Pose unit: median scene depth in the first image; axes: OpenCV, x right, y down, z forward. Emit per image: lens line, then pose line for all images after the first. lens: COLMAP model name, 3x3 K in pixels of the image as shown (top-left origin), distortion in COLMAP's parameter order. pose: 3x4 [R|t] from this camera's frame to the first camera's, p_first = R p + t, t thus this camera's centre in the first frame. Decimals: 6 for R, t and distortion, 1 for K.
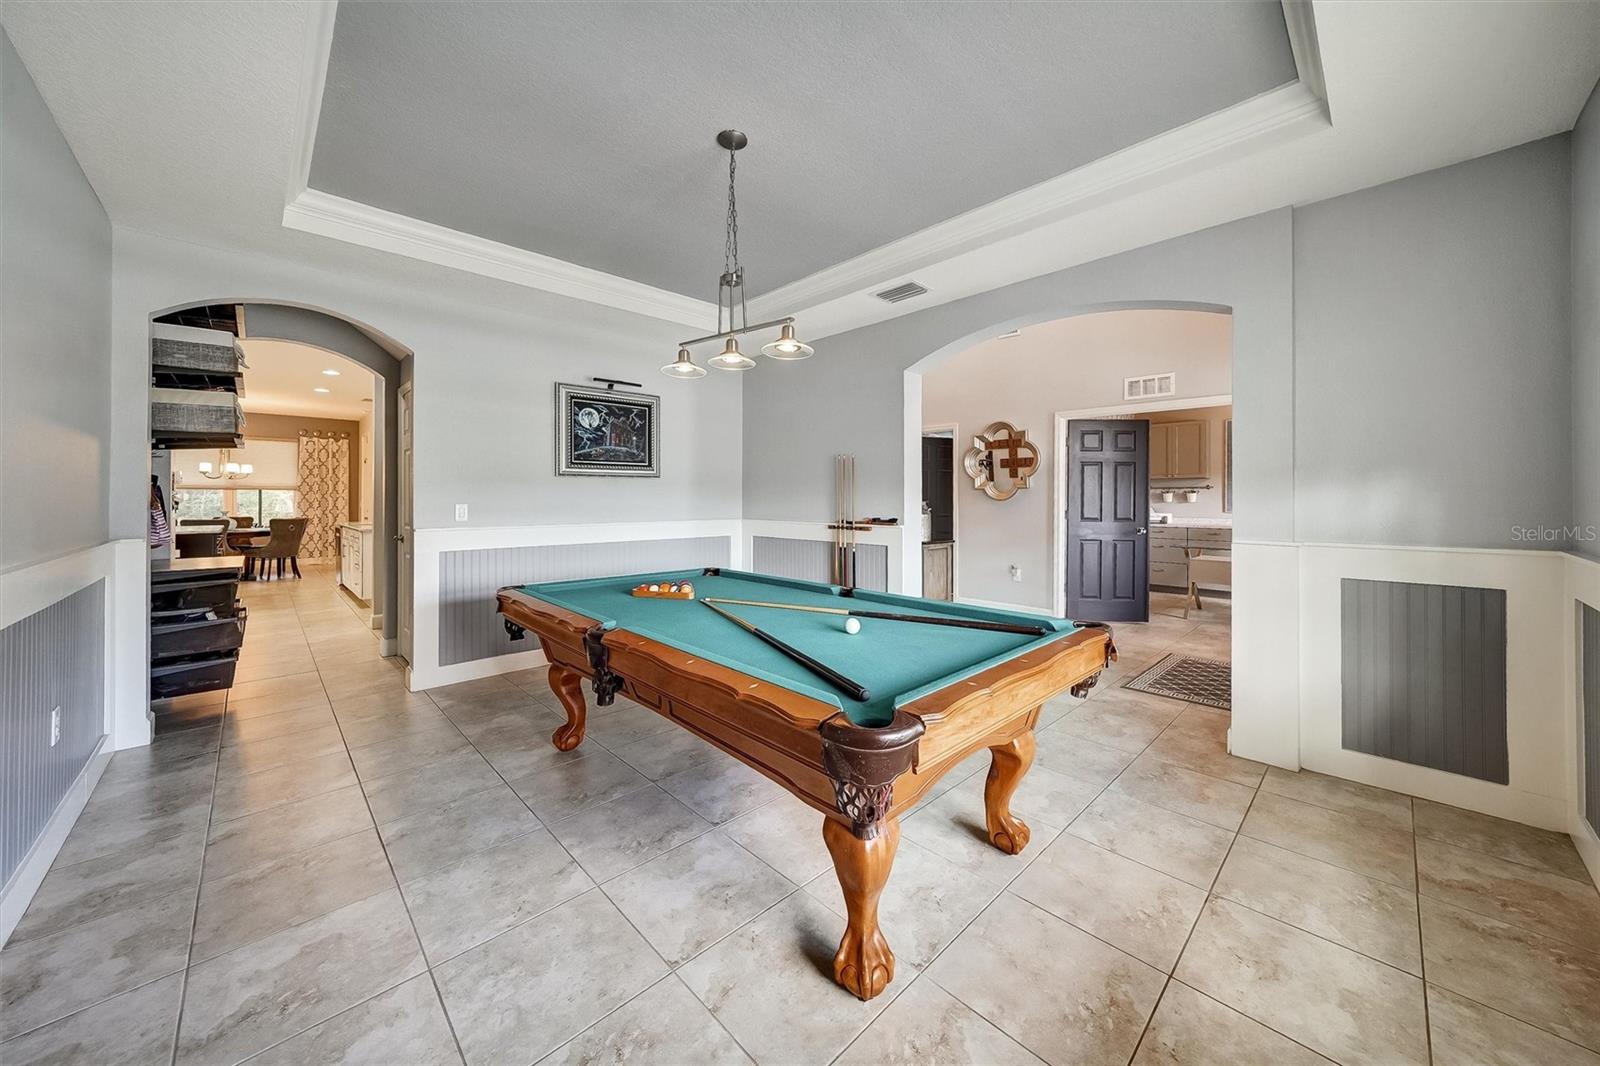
lens RADIAL K [[576.6, 0, 801.1], [0, 576.6, 499.5], [0, 0, 1]] dist [-0.001539, -0.000143]
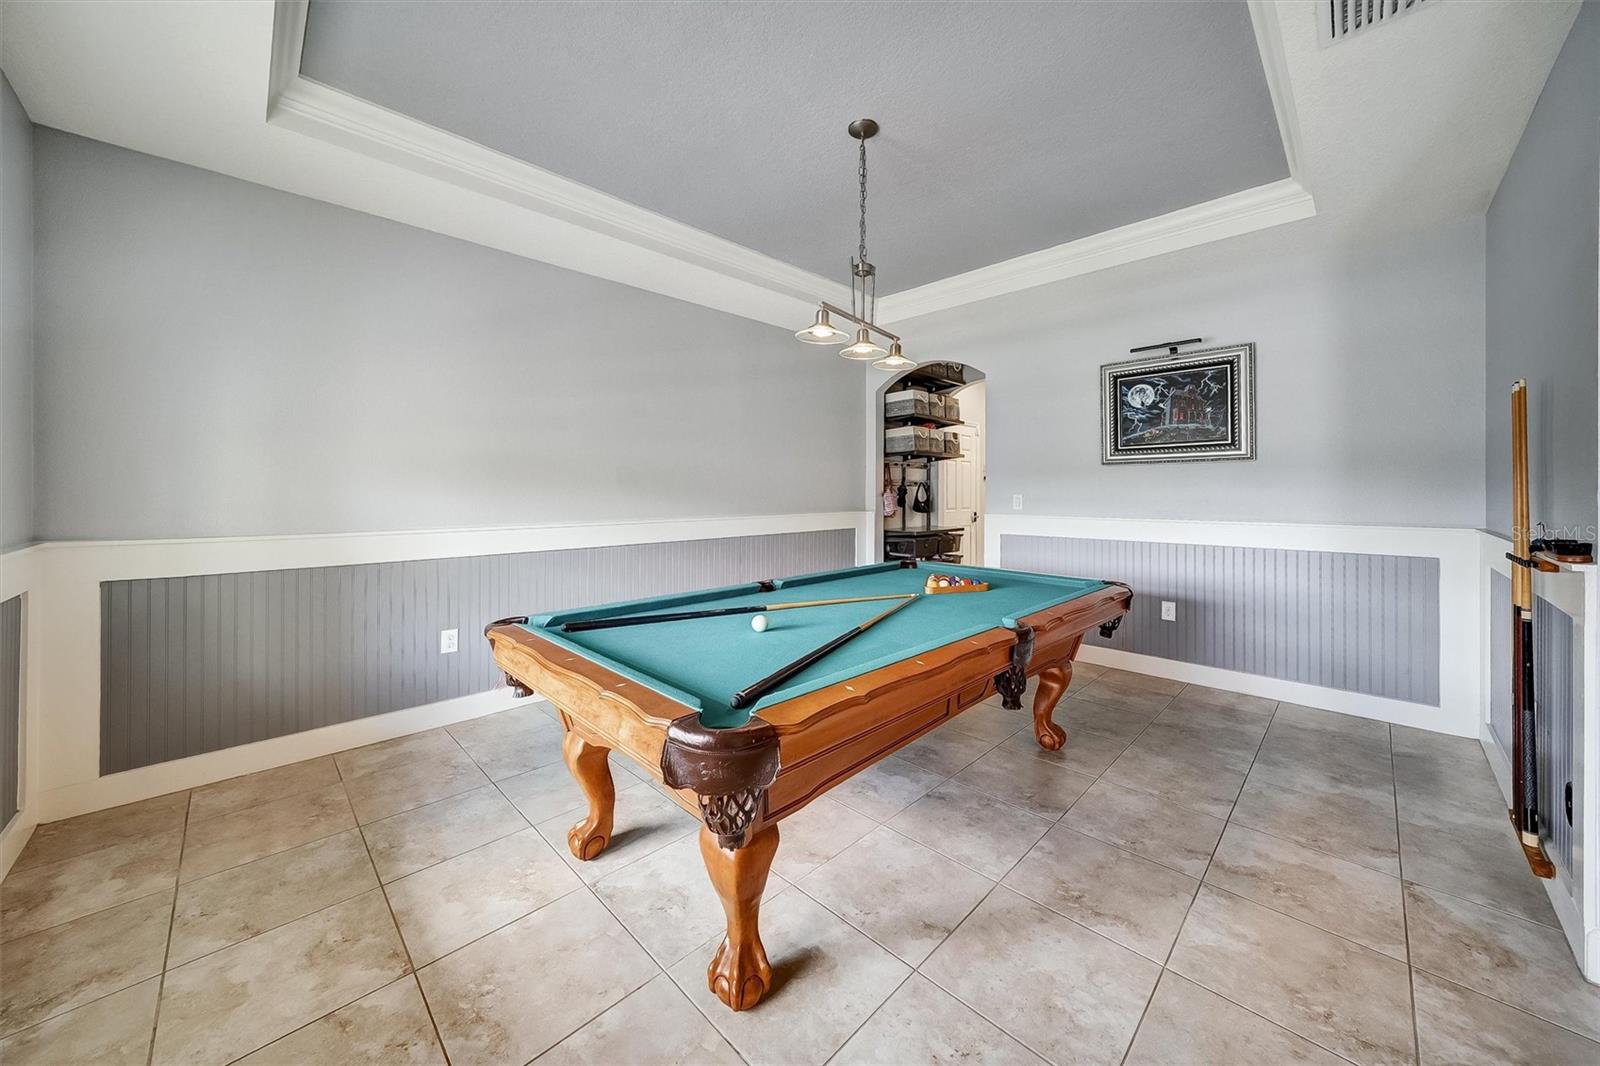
lens RADIAL K [[565.7, 0, 797.5], [0, 565.7, 488.2], [0, 0, 1]] dist [-0.007280, -0.000097]
pose [[0.014930, -0.003721, -0.999882, 0.465488], [-0.001110, 0.999992, -0.003738, 0.000258], [0.999888, 0.001166, 0.014926, 0.475992]]
